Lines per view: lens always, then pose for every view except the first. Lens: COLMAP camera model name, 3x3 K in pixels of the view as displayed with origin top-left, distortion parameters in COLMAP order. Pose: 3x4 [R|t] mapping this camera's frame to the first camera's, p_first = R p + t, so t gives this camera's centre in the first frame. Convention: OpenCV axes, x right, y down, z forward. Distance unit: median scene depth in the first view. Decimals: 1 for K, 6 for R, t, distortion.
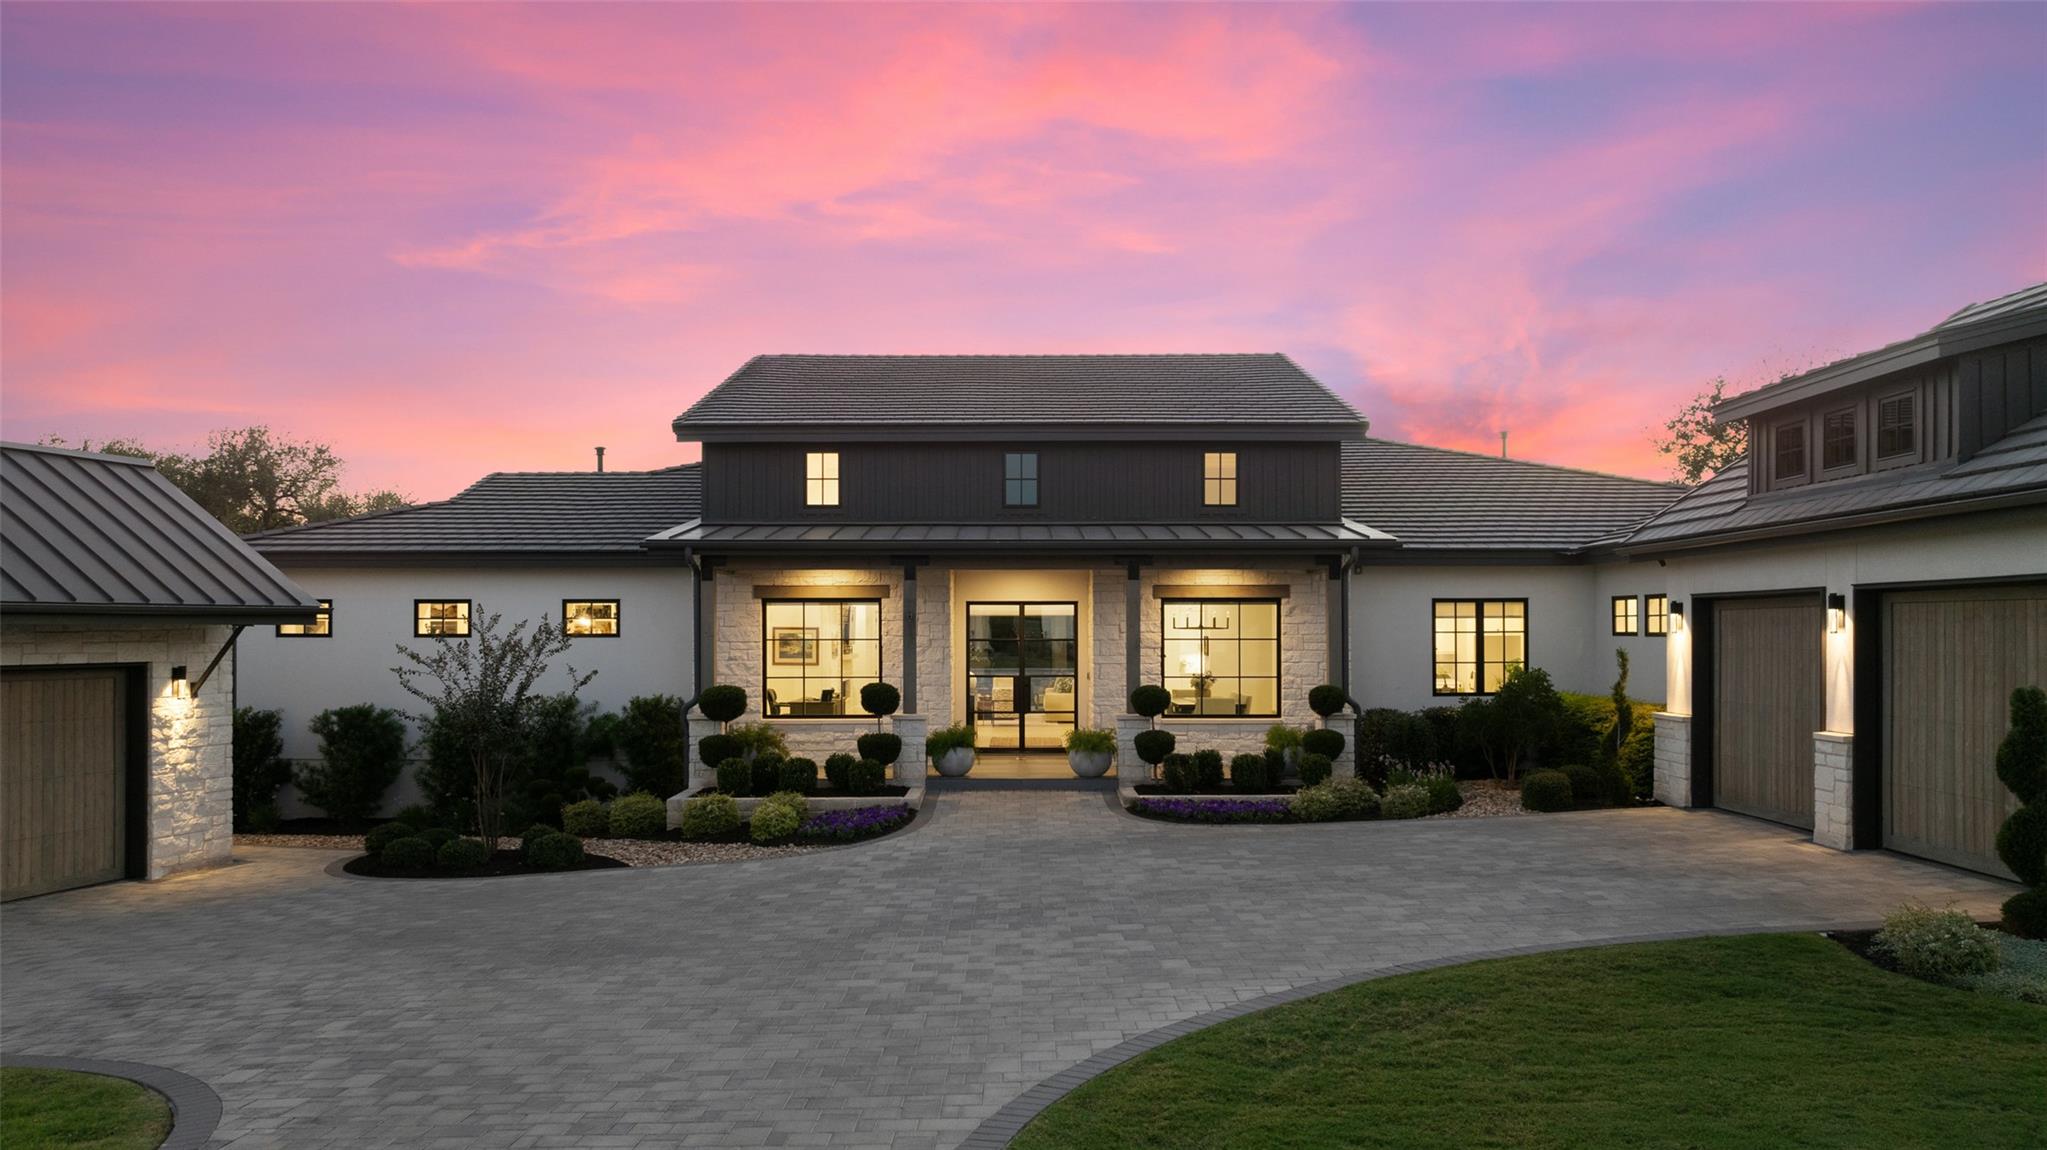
lens RADIAL K [[1452.8, 0, 1010.9], [0, 1452.8, 622.9], [0, 0, 1]] dist [-0.024590, 0.002530]
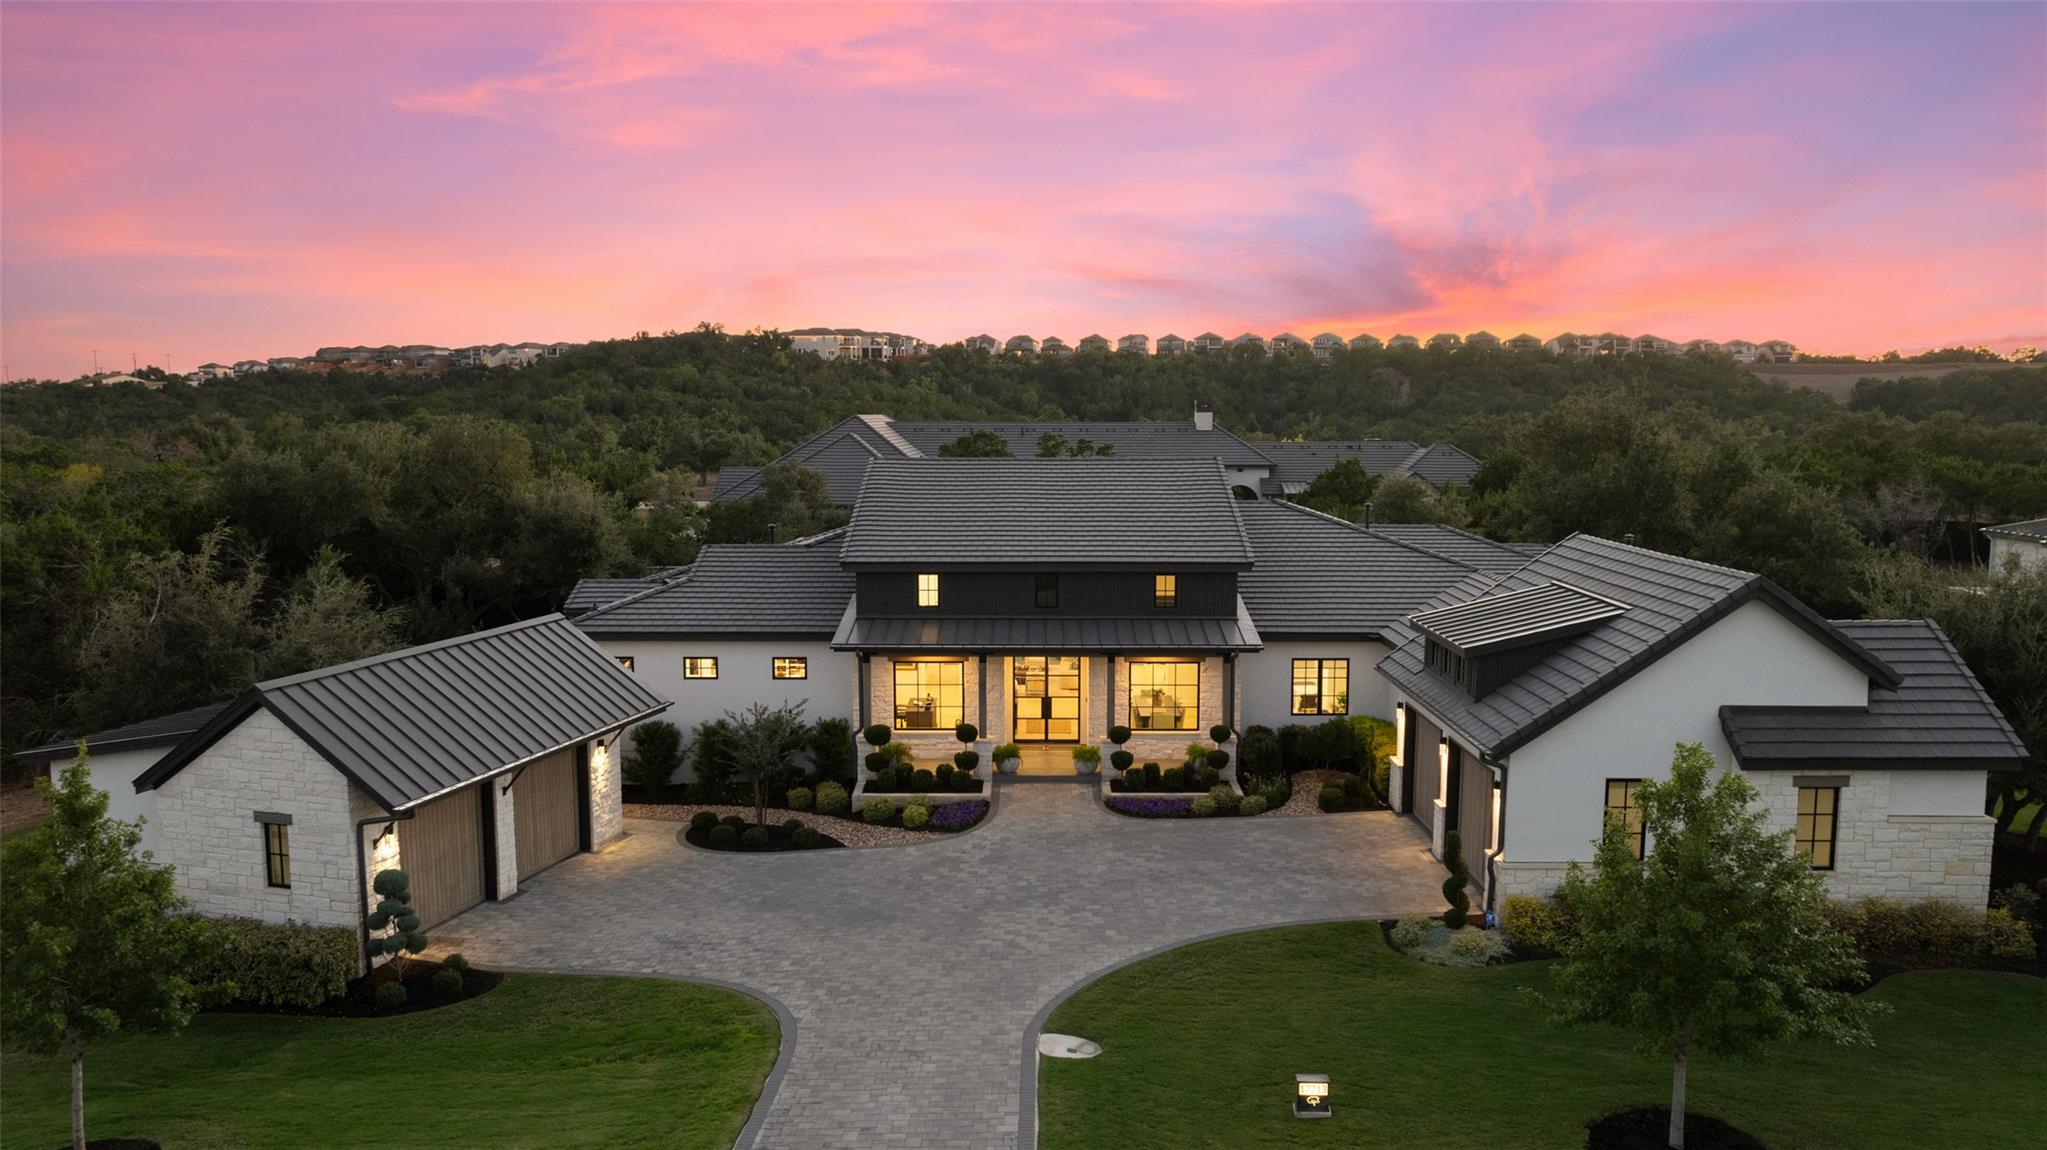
lens RADIAL K [[1419.1, 0, 1023.5], [0, 1419.1, 575.0], [0, 0, 1]] dist [-0.010002, 0.004028]
pose [[0.999989, 0.001218, -0.004631, -0.014005], [-0.000672, 0.993247, 0.116015, -0.358152], [0.004741, -0.116010, 0.993237, -0.731512]]
